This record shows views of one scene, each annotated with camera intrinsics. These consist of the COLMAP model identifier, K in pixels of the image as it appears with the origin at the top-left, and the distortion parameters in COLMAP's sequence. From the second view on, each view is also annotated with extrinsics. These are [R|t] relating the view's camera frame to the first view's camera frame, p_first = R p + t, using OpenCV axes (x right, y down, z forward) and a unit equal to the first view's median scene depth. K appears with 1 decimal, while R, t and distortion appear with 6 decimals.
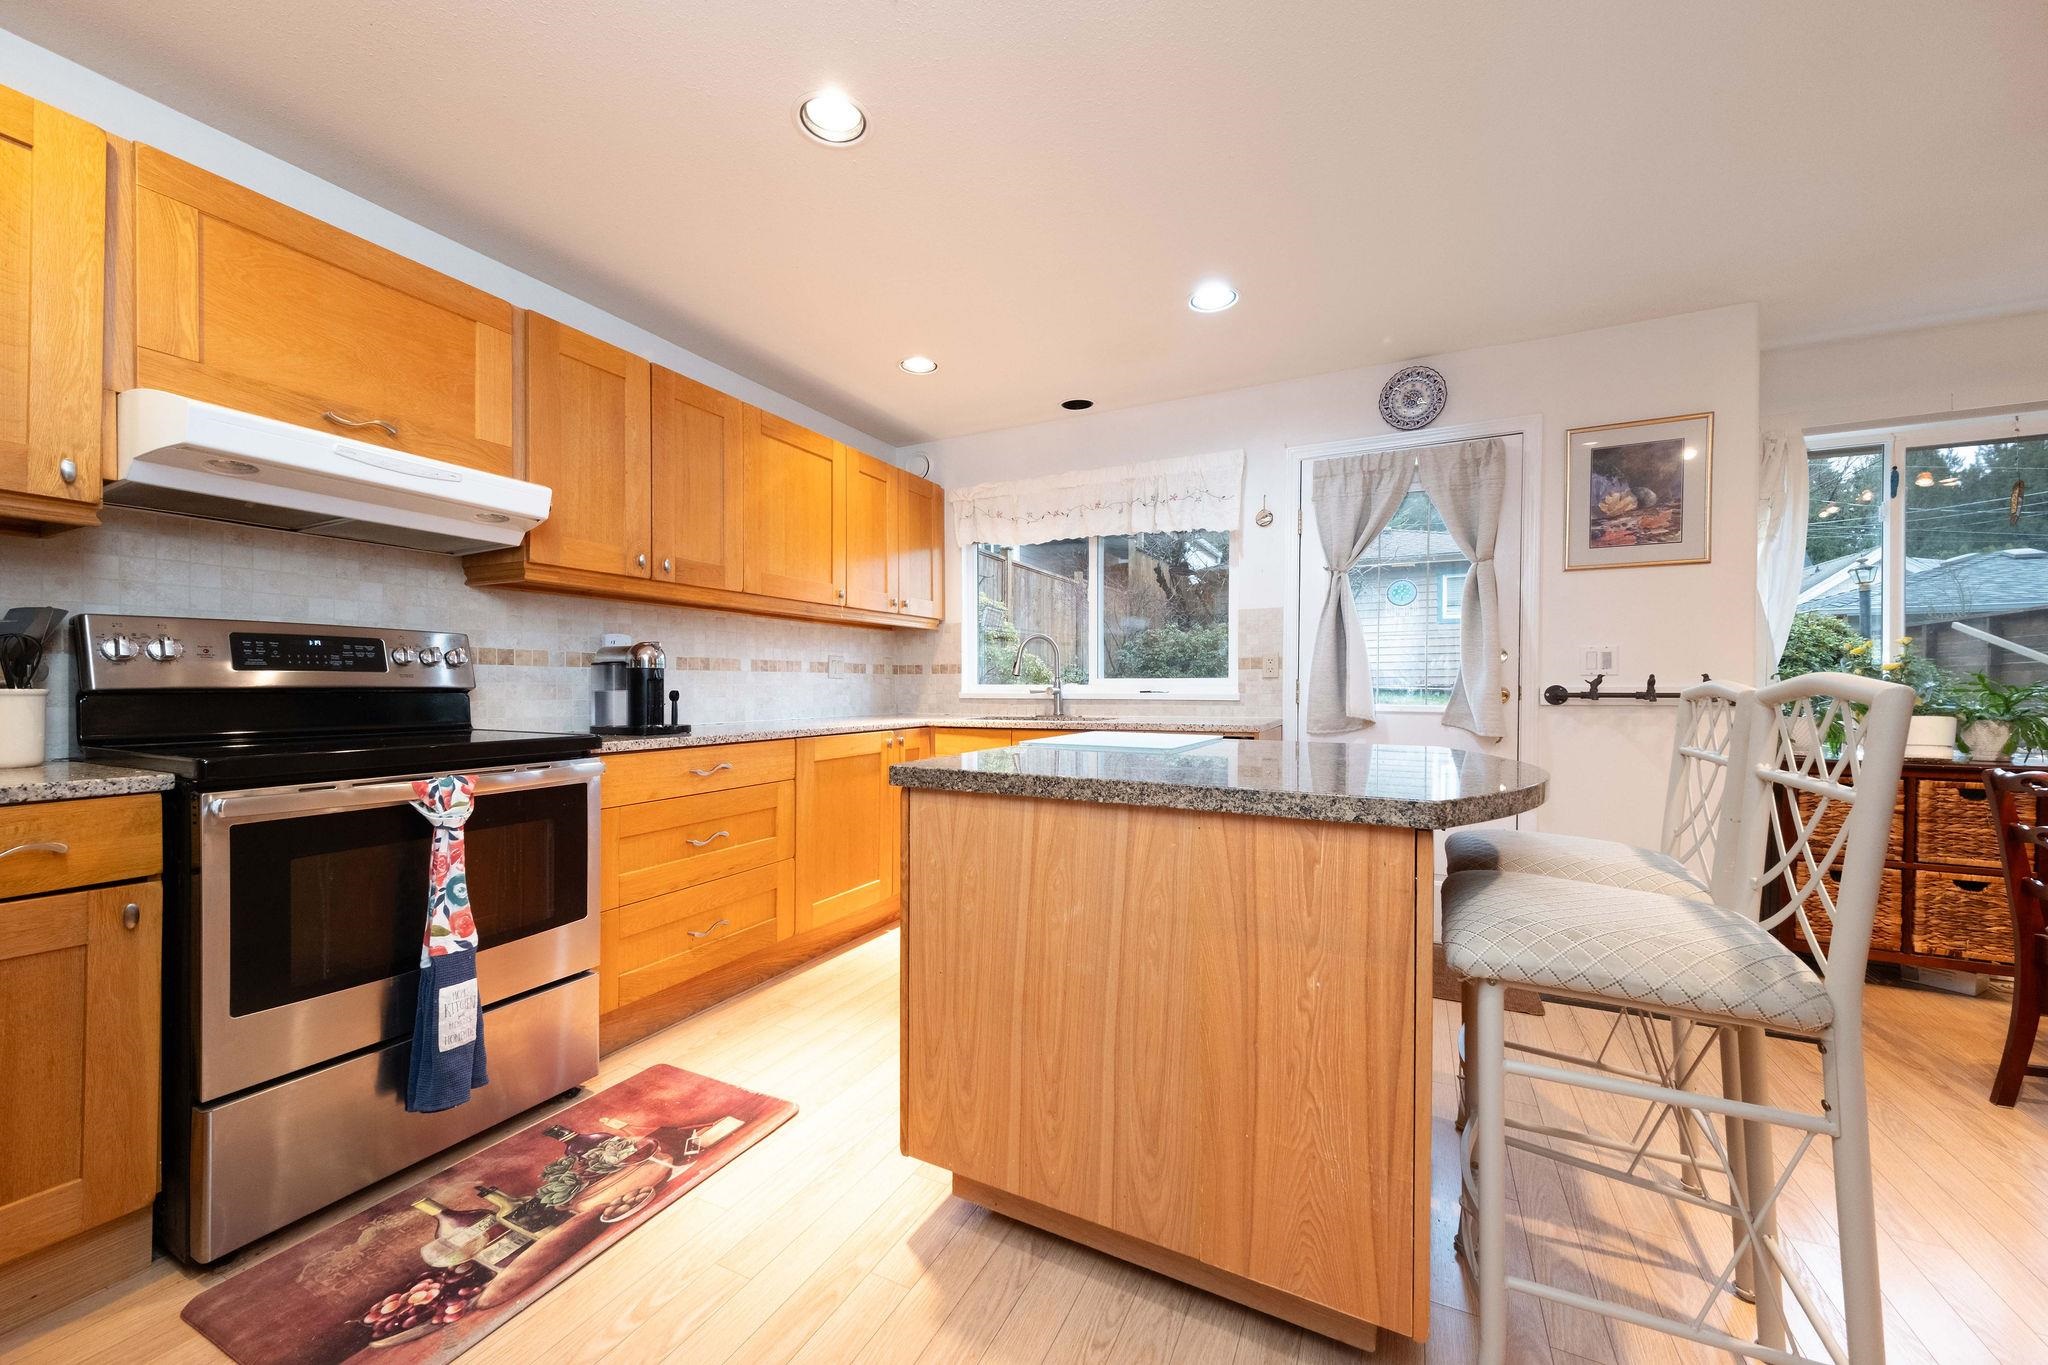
lens RADIAL K [[786.6, 0, 1006.4], [0, 786.6, 691.6], [0, 0, 1]] dist [0.008845, -0.000112]
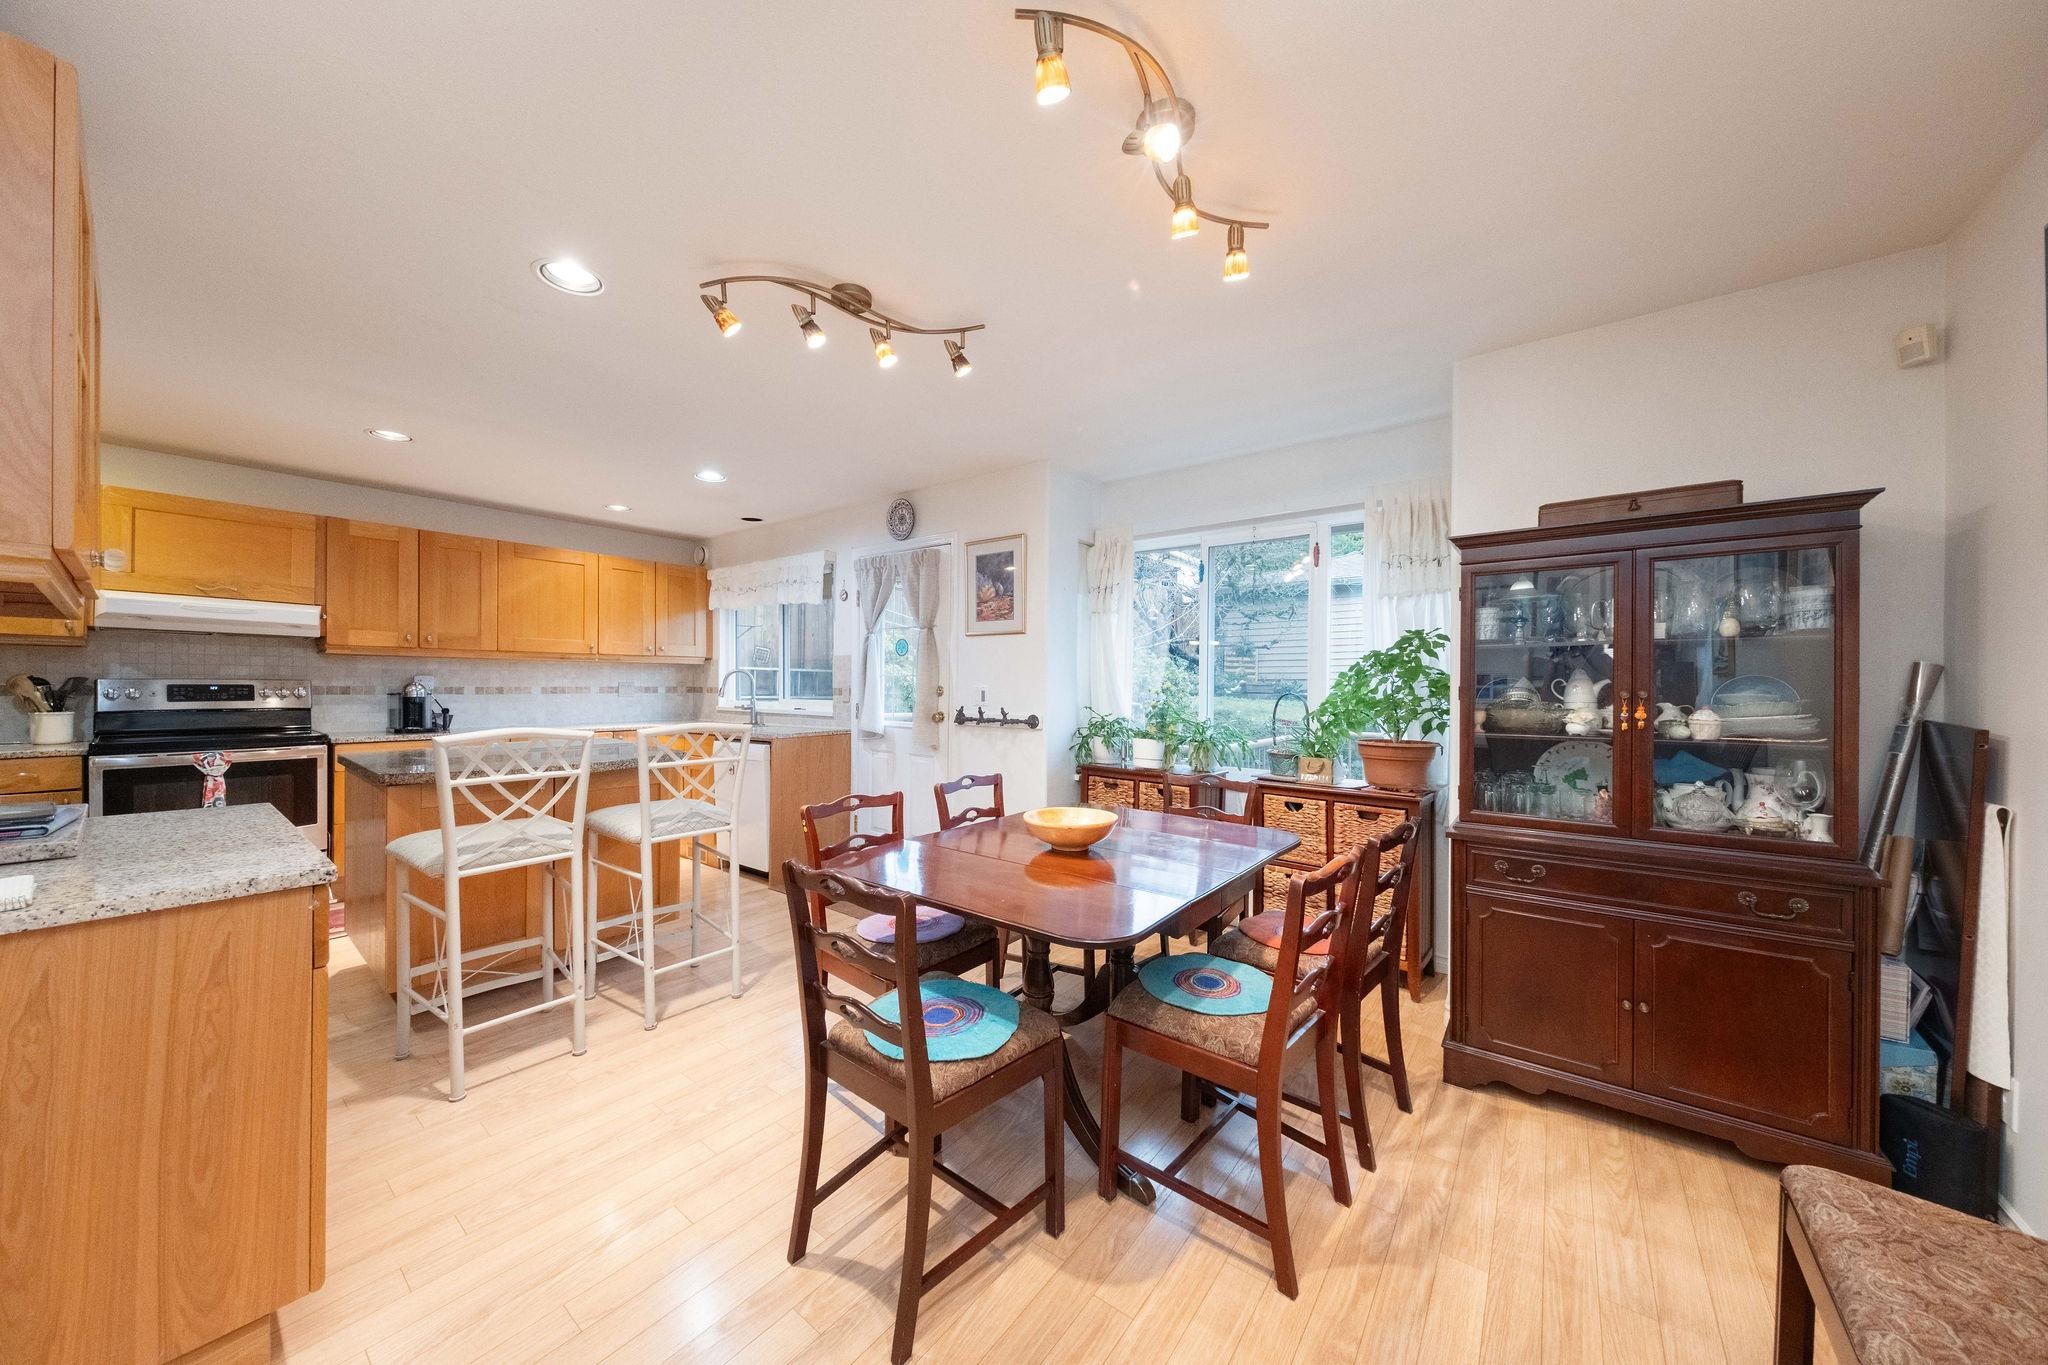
lens RADIAL K [[703.4, 0, 1013.8], [0, 703.4, 686.9], [0, 0, 1]] dist [0.000979, -0.000238]
pose [[0.982177, 0.009658, -0.187708, 1.012238], [-0.010128, 0.999948, -0.001547, -0.053152], [0.187683, 0.003420, 0.982224, -0.285515]]
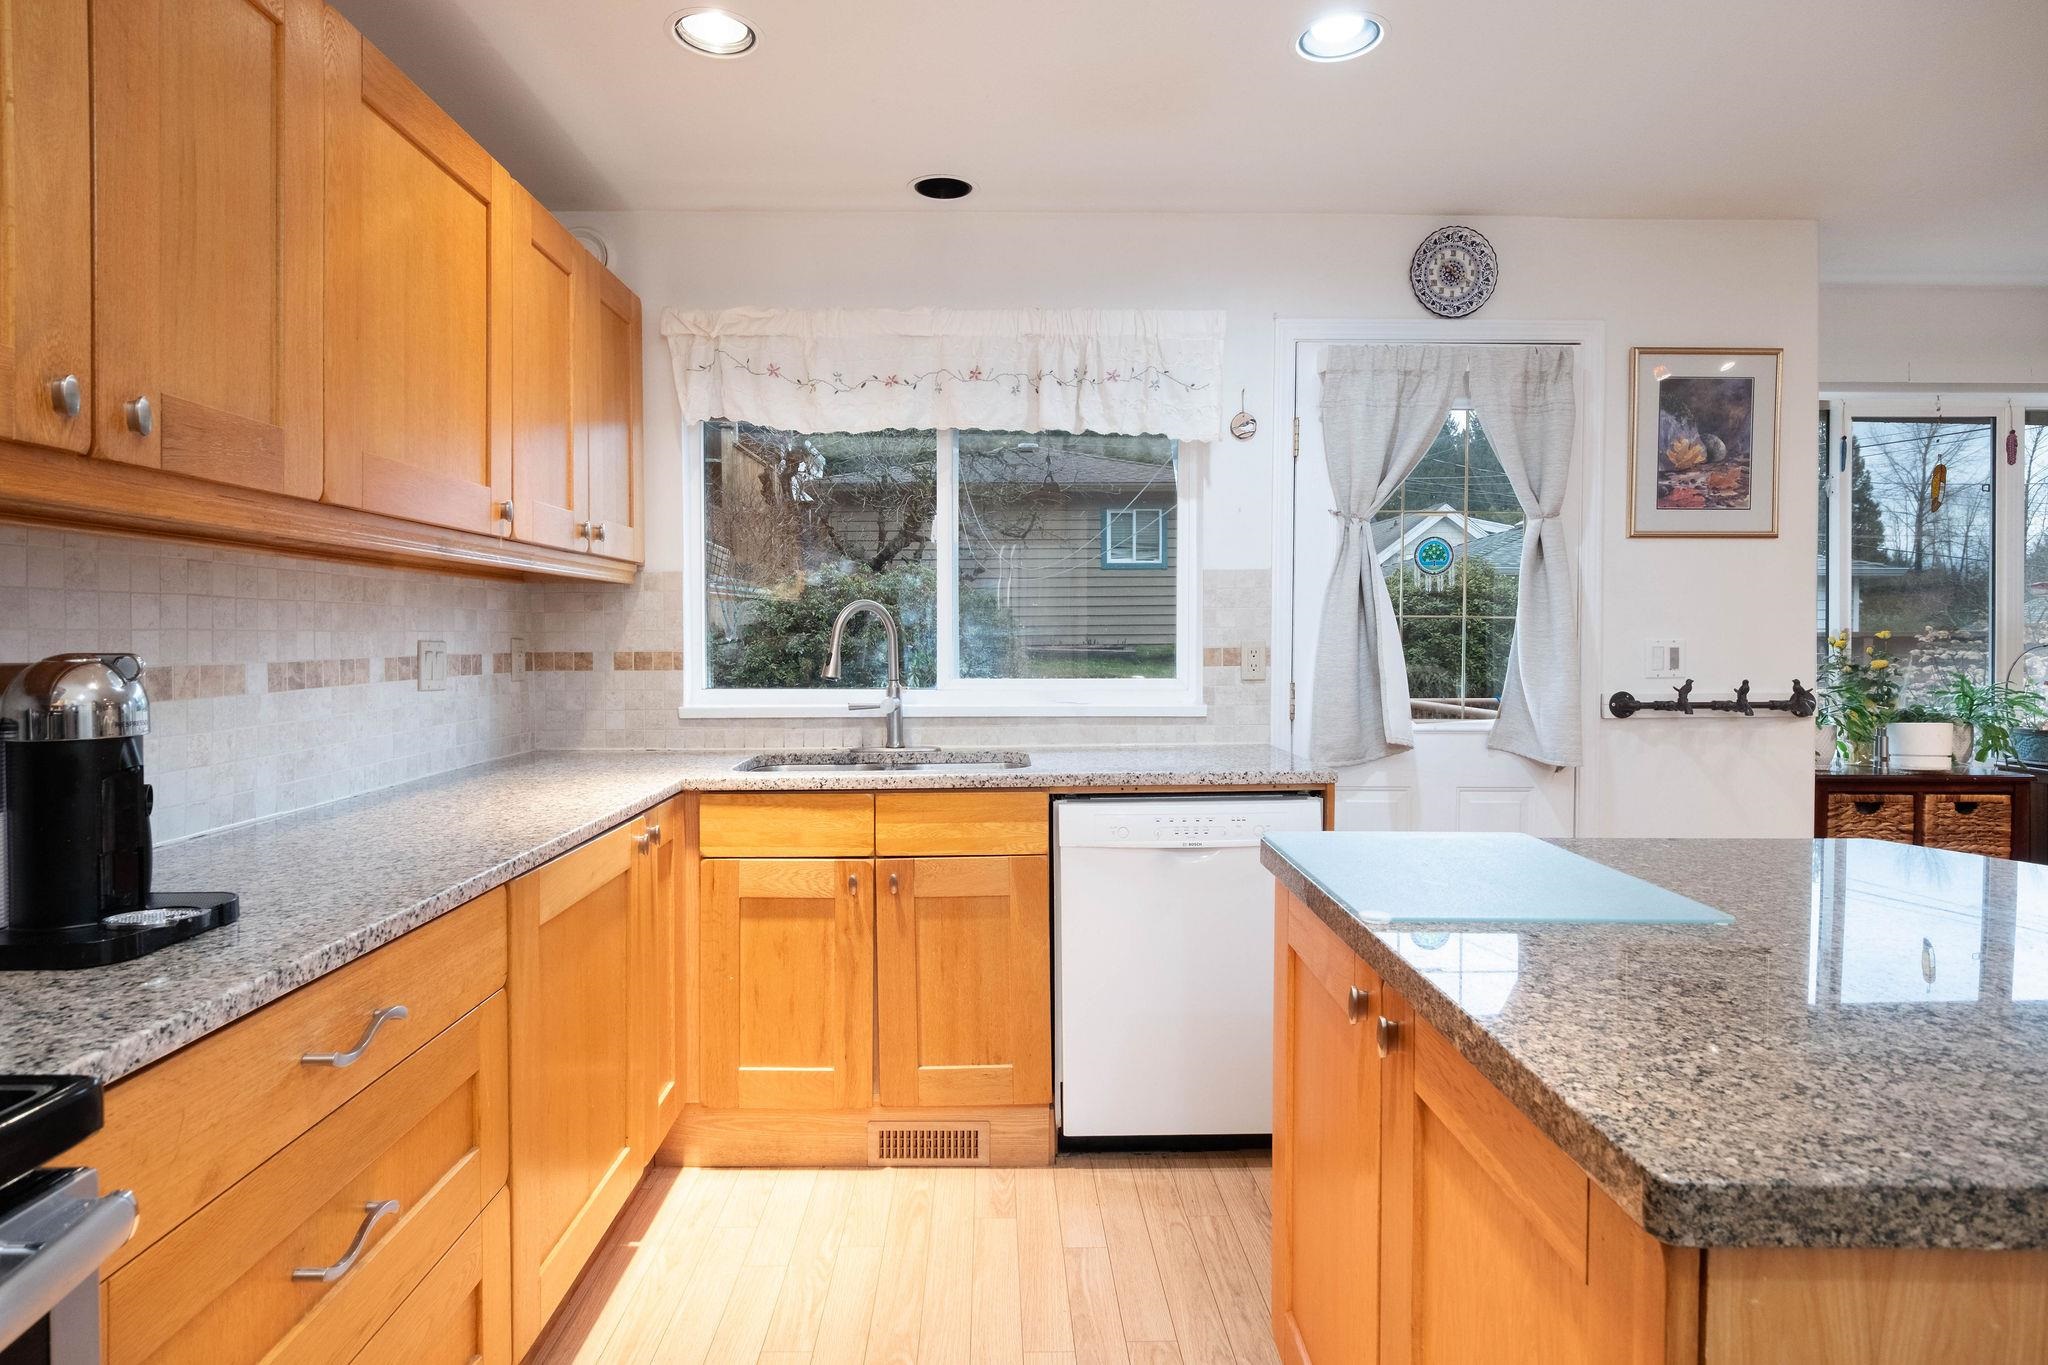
lens RADIAL K [[1094.3, 0, 1021.7], [0, 1094.3, 648.5], [0, 0, 1]] dist [0.000465, -0.000186]
pose [[0.878584, -0.005977, 0.477550, -0.277217], [0.003935, 0.999978, 0.005275, -0.054145], [-0.477572, -0.002756, 0.878588, 0.357474]]
